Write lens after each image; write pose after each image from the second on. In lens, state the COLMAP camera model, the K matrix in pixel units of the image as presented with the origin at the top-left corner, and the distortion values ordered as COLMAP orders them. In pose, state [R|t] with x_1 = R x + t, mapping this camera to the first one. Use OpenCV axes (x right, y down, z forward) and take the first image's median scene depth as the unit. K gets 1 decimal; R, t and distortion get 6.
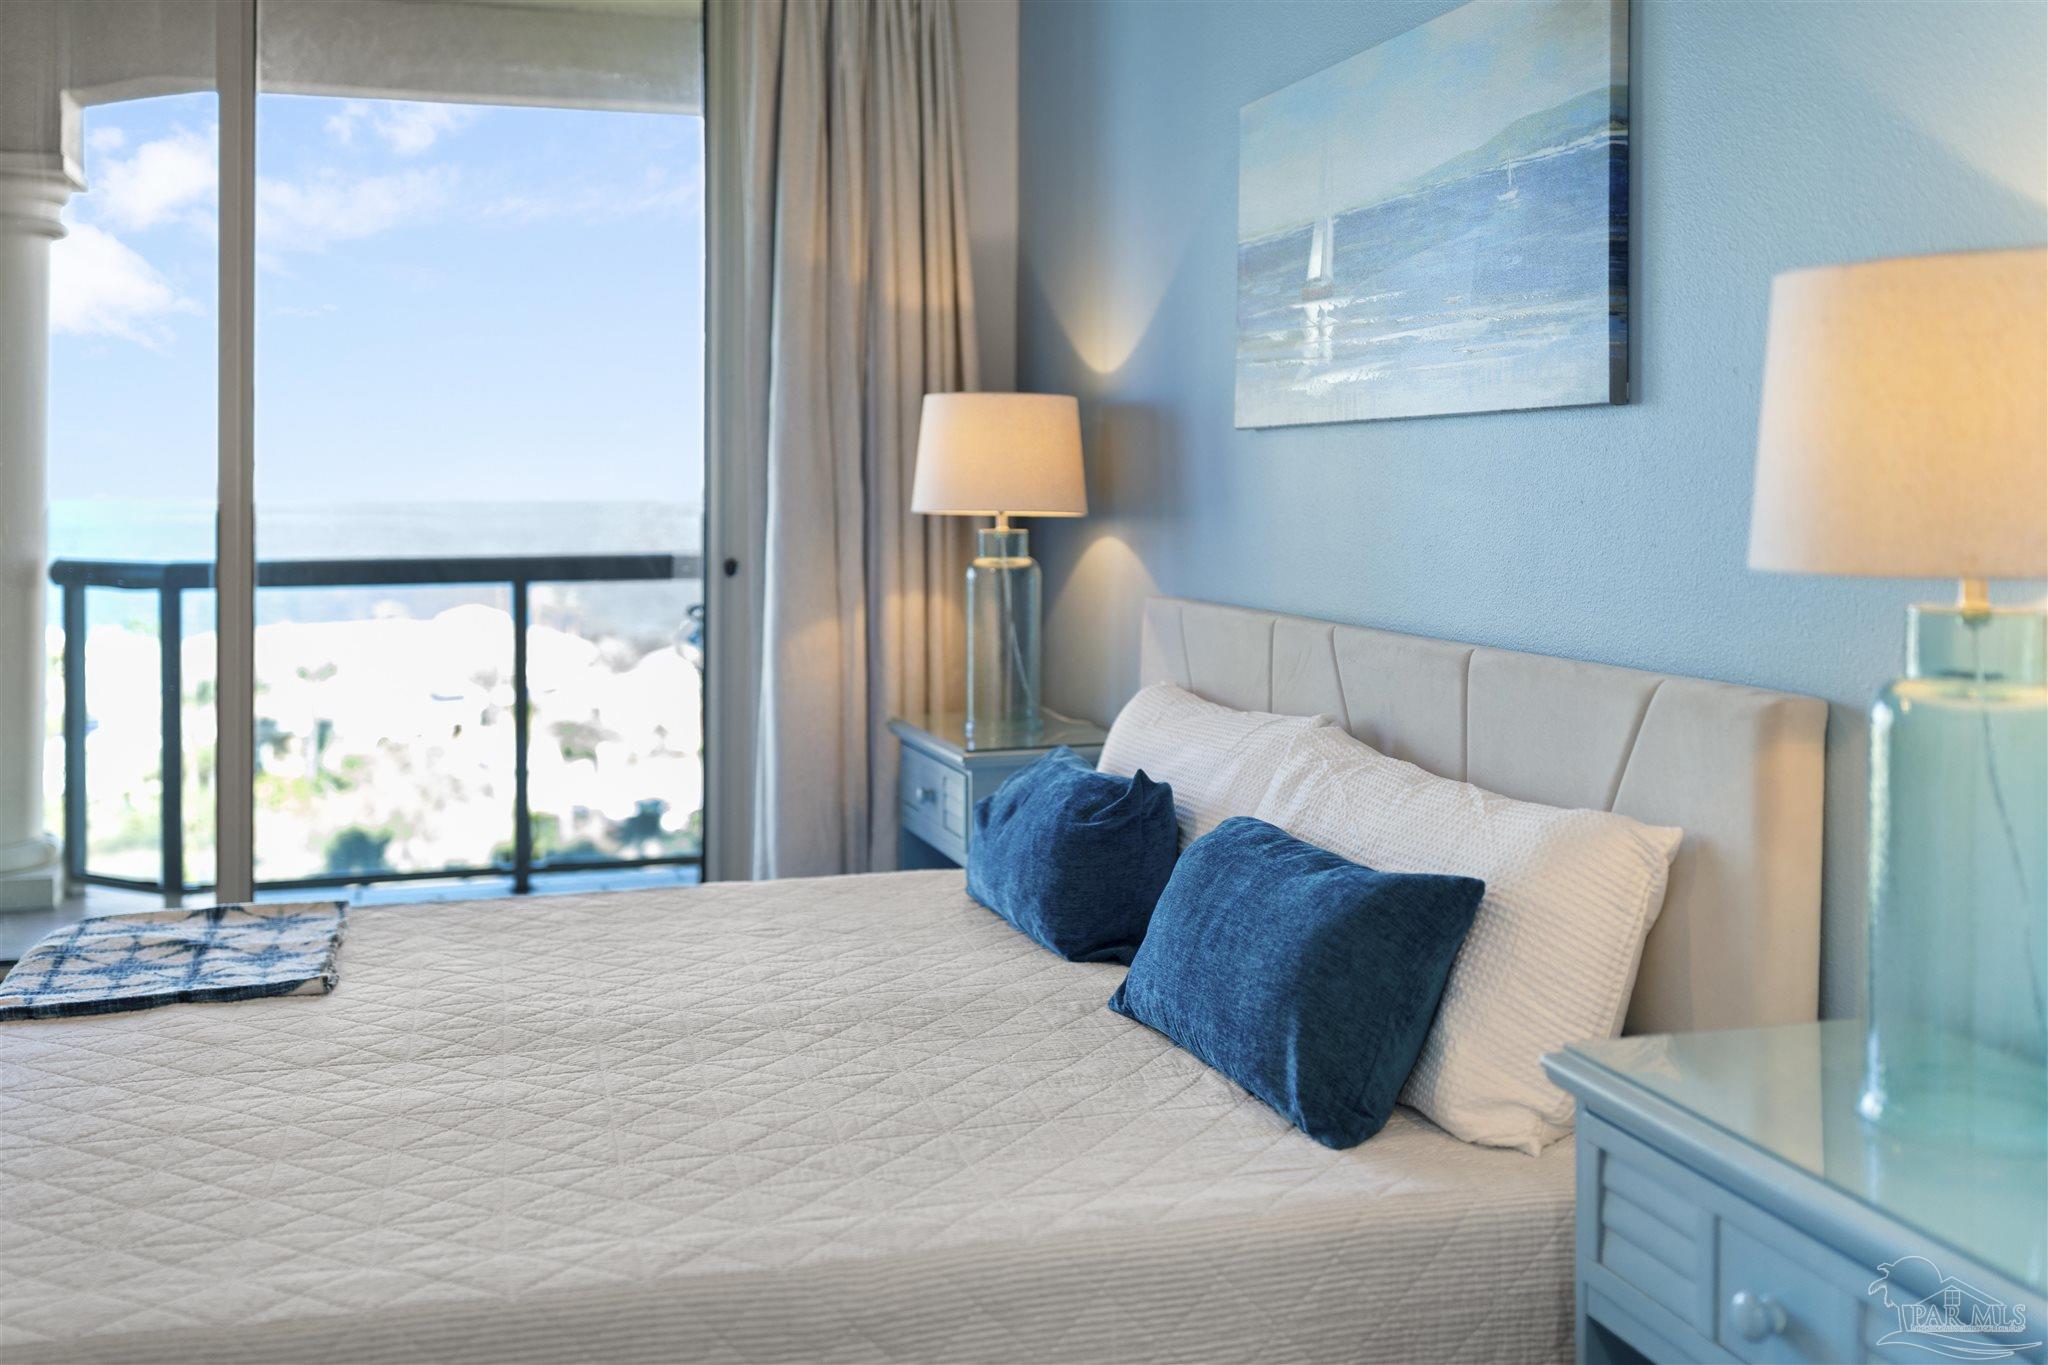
lens RADIAL K [[2009.0, 0, 1040.9], [0, 2009.0, 508.4], [0, 0, 1]] dist [0.012651, 0.000000]
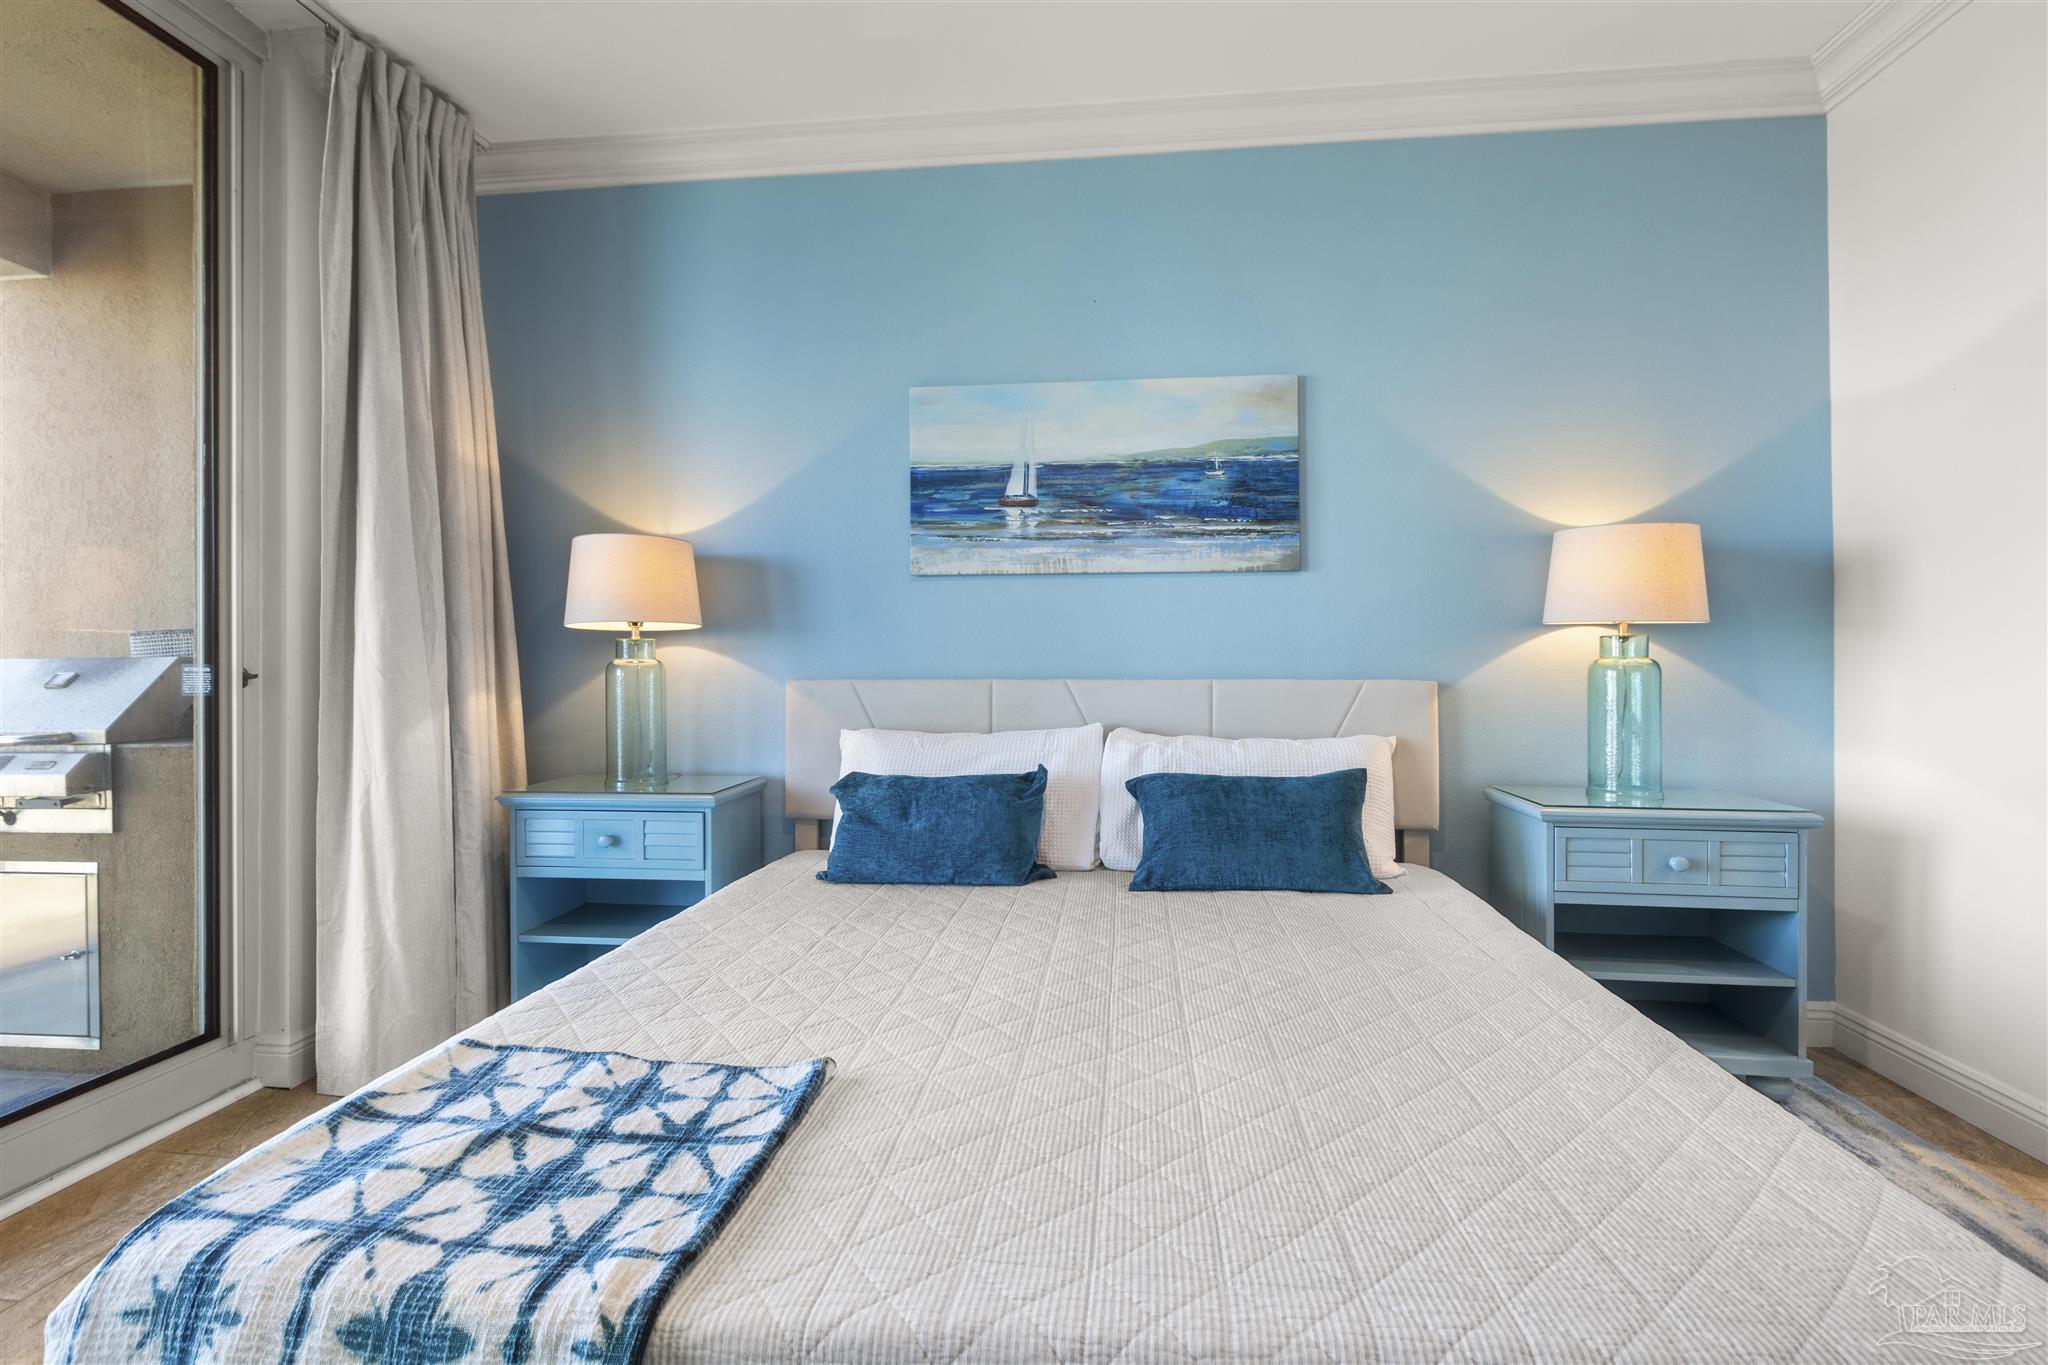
lens RADIAL K [[922.4, 0, 1028.4], [0, 922.4, 656.4], [0, 0, 1]] dist [0.001001, 0.000868]
pose [[0.391025, 0.002984, 0.920375, -0.640690], [0.015514, 0.999831, -0.009833, 0.042792], [-0.920249, 0.018123, 0.390912, 0.658705]]
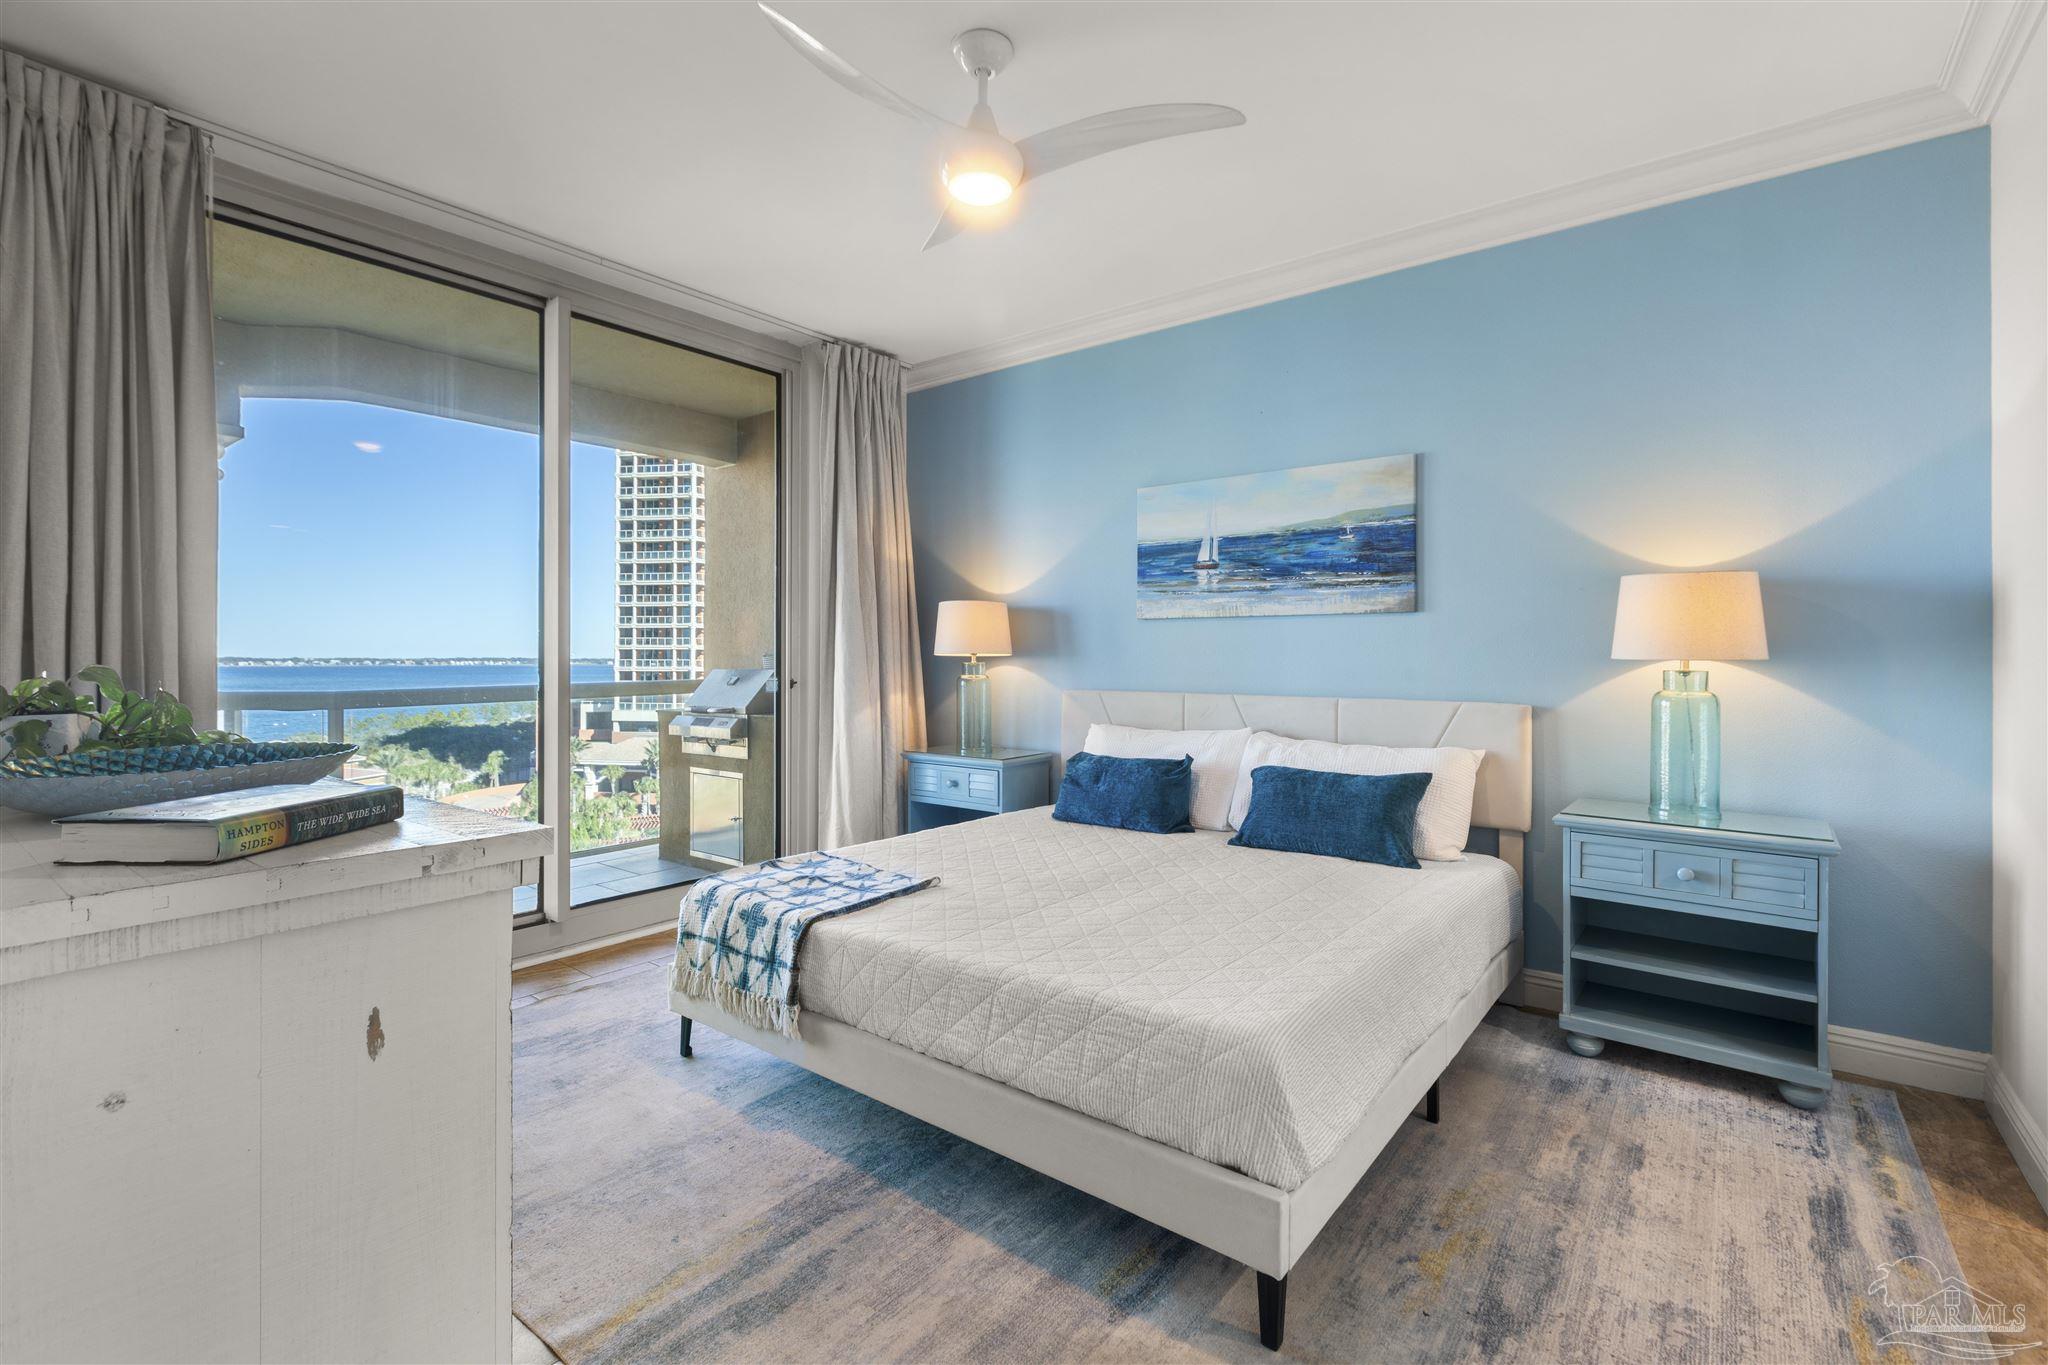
lens RADIAL K [[922.4, 0, 1022.1], [0, 922.4, 650.0], [0, 0, 1]] dist [0.001001, 0.000868]
pose [[0.821768, 0.003323, 0.569813, -0.725926], [0.006369, 0.999867, -0.015015, 0.016196], [-0.569787, 0.015968, 0.821637, 0.164591]]
